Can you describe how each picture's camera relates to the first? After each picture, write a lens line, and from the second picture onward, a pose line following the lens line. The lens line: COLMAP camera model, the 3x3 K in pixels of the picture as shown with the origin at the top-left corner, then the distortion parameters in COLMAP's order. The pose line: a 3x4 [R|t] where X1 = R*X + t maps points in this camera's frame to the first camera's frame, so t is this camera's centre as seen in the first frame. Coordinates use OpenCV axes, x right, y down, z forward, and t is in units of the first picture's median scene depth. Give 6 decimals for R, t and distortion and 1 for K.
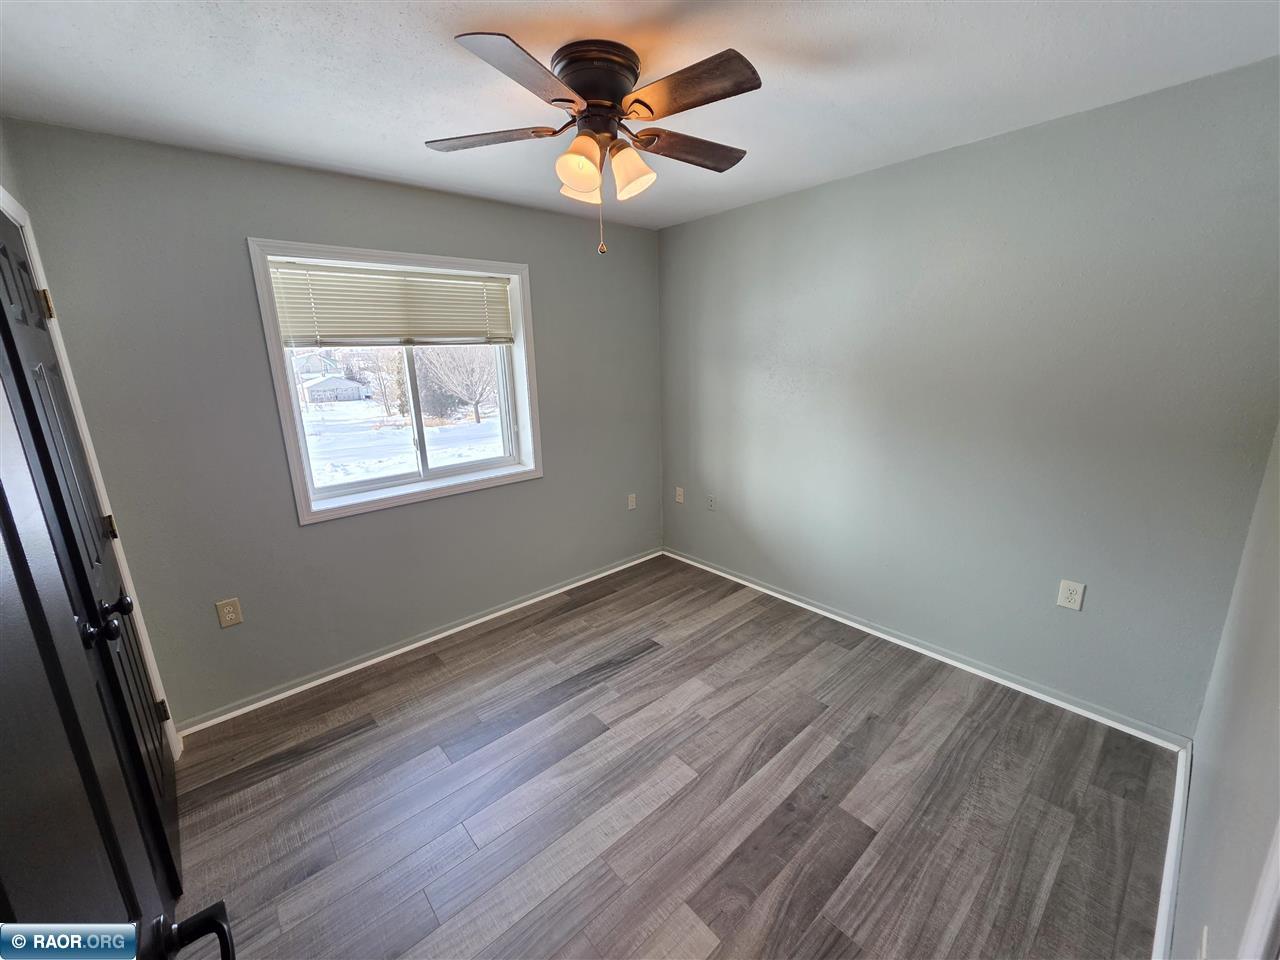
lens RADIAL K [[509.1, 0, 640.2], [0, 509.1, 475.0], [0, 0, 1]] dist [0.002133, 0.000379]
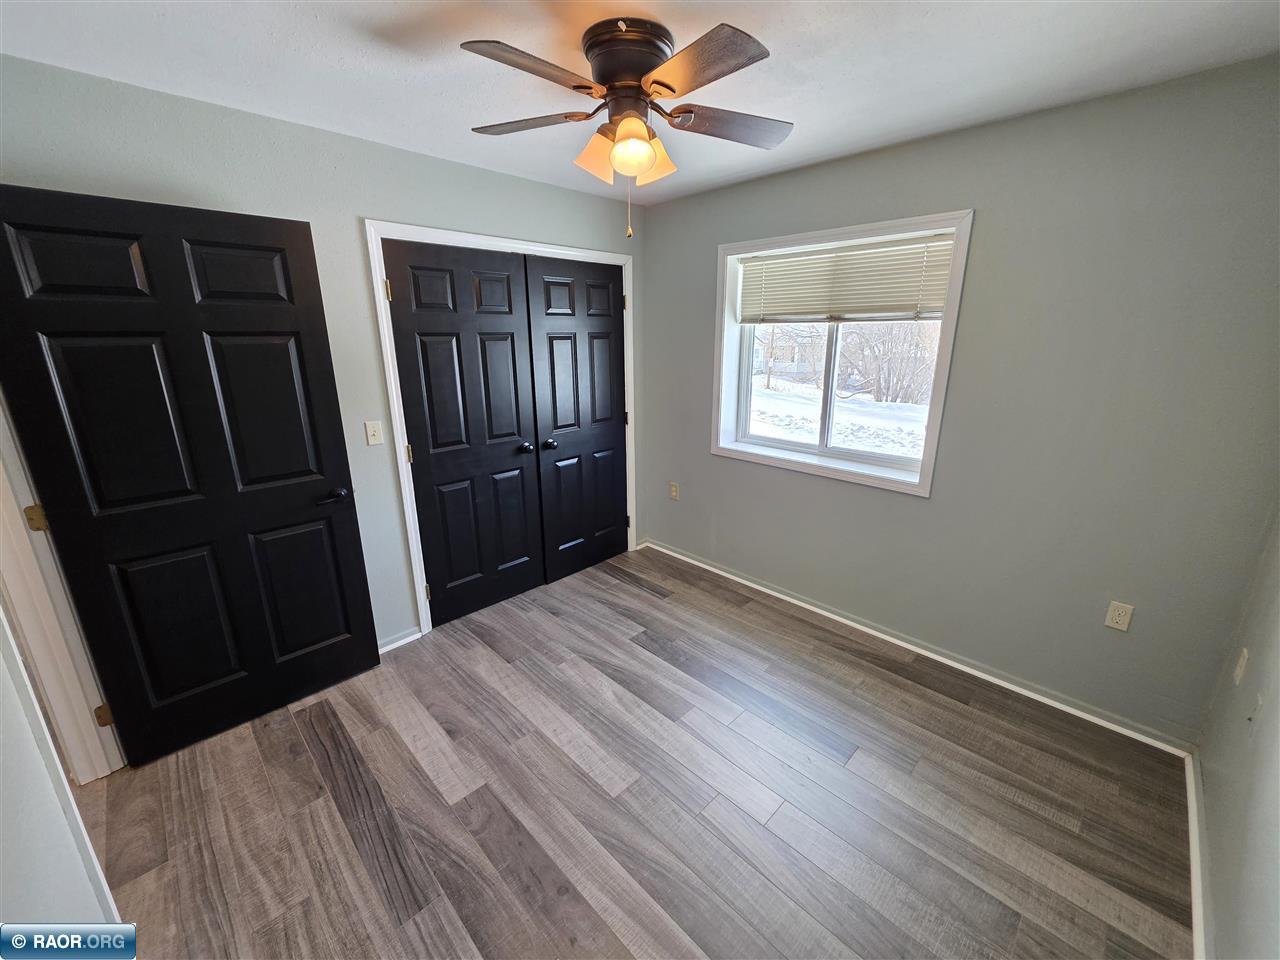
lens RADIAL K [[509.1, 0, 640.2], [0, 509.1, 475.0], [0, 0, 1]] dist [0.002133, 0.000379]
pose [[0.067317, 0.298745, -0.951956, 0.812061], [-0.234984, 0.932028, 0.275874, -0.225700], [0.969665, 0.205124, 0.132941, 0.786431]]
